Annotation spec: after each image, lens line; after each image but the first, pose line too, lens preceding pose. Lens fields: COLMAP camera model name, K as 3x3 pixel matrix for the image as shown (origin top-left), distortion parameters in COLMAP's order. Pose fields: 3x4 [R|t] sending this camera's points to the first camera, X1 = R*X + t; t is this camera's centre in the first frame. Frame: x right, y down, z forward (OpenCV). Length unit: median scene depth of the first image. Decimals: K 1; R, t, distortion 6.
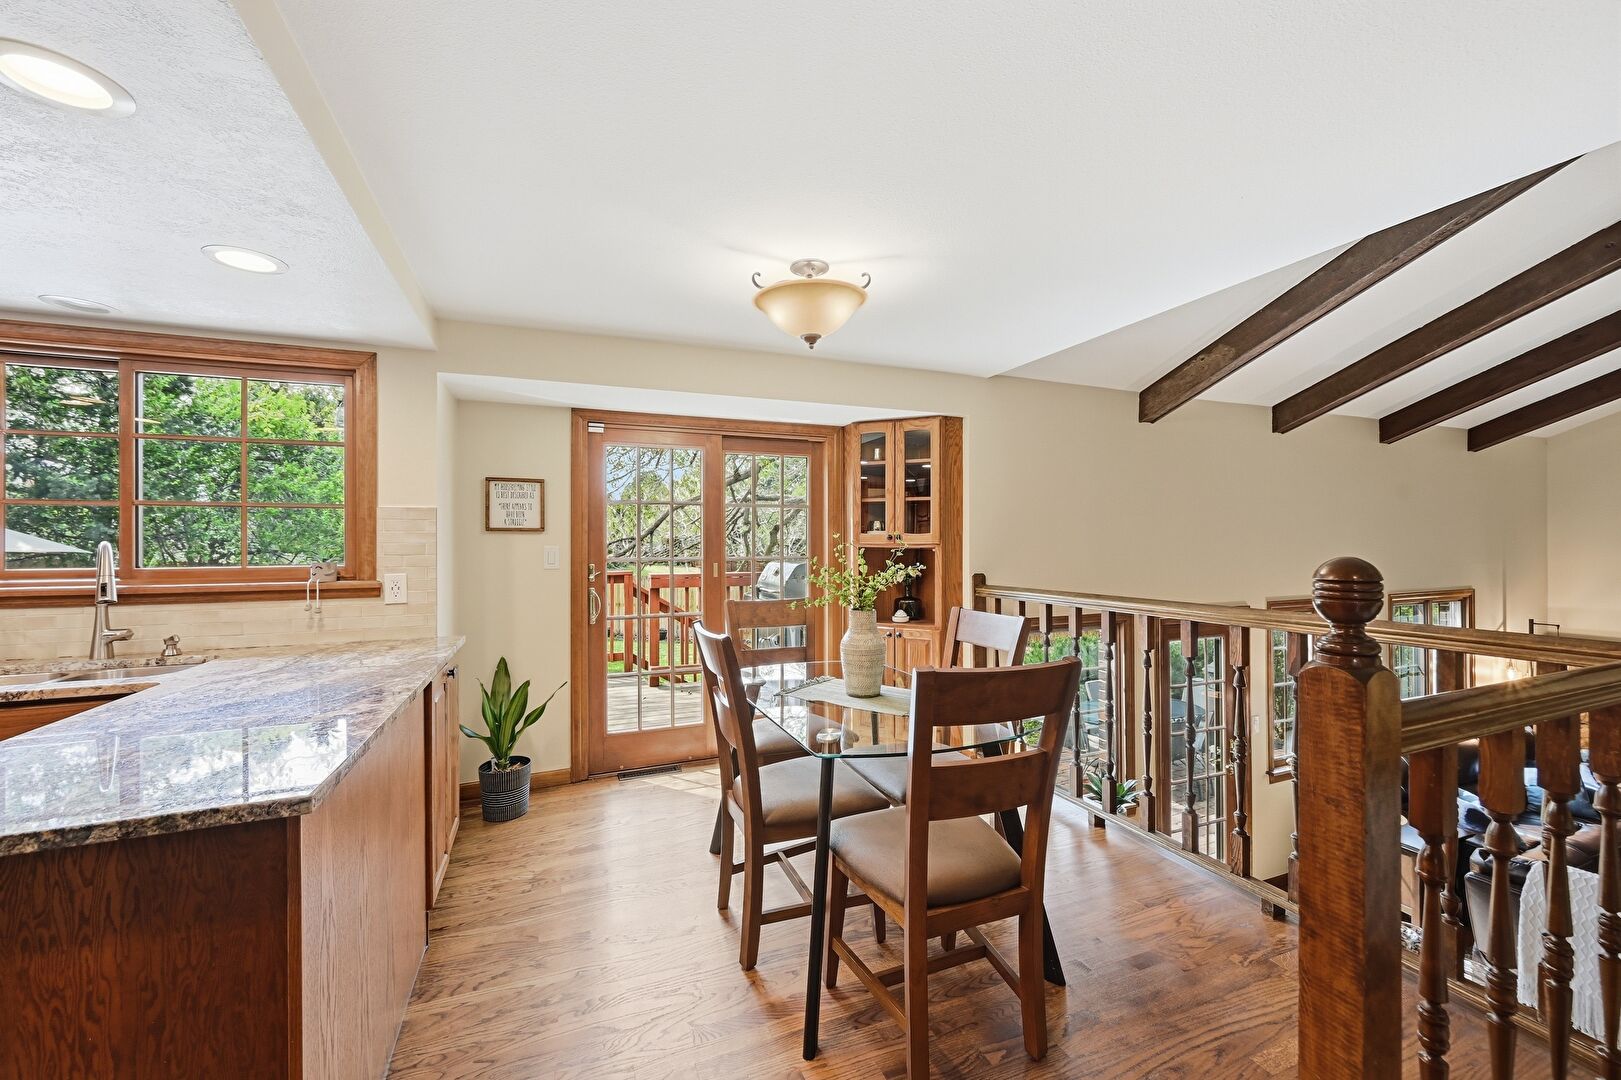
lens RADIAL K [[643.5, 0, 811.2], [0, 643.5, 539.7], [0, 0, 1]] dist [-0.004500, 0.000450]
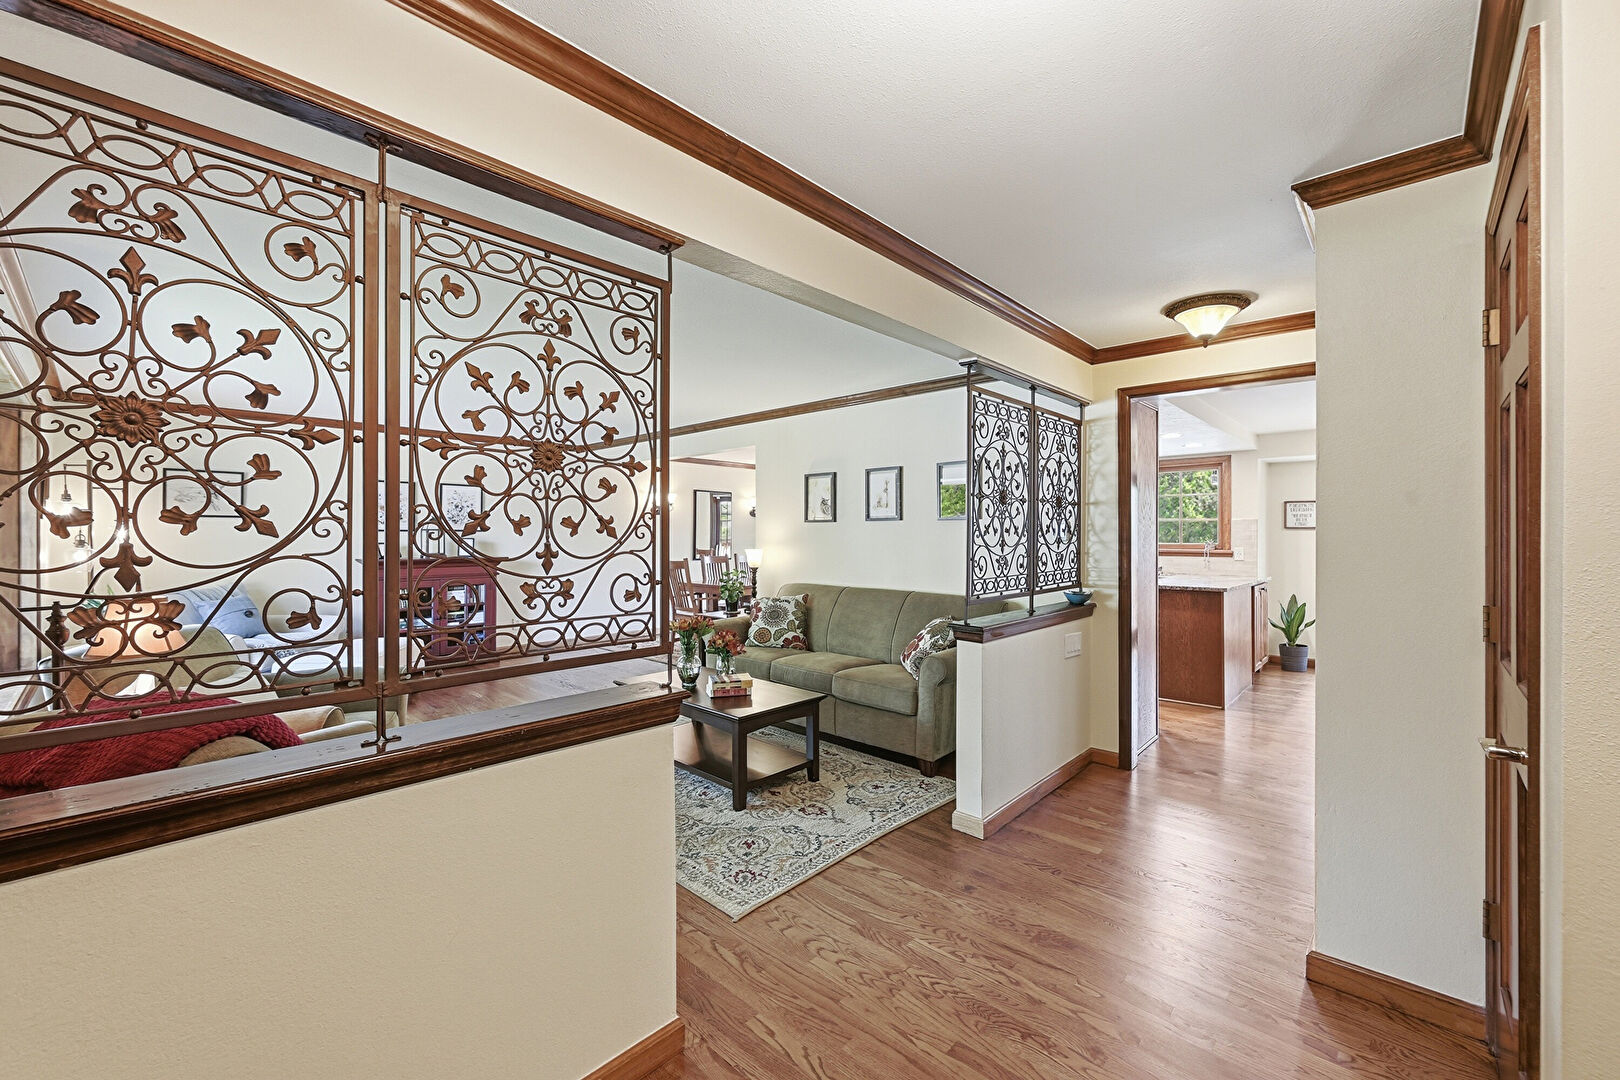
lens RADIAL K [[643.1, 0, 810.1], [0, 643.1, 536.6], [0, 0, 1]] dist [-0.004500, 0.000450]
pose [[0.414295, 0.000189, -0.910143, 0.763142], [0.002658, 0.999995, 0.001418, 0.003923], [0.910139, -0.003007, 0.414292, -1.272521]]
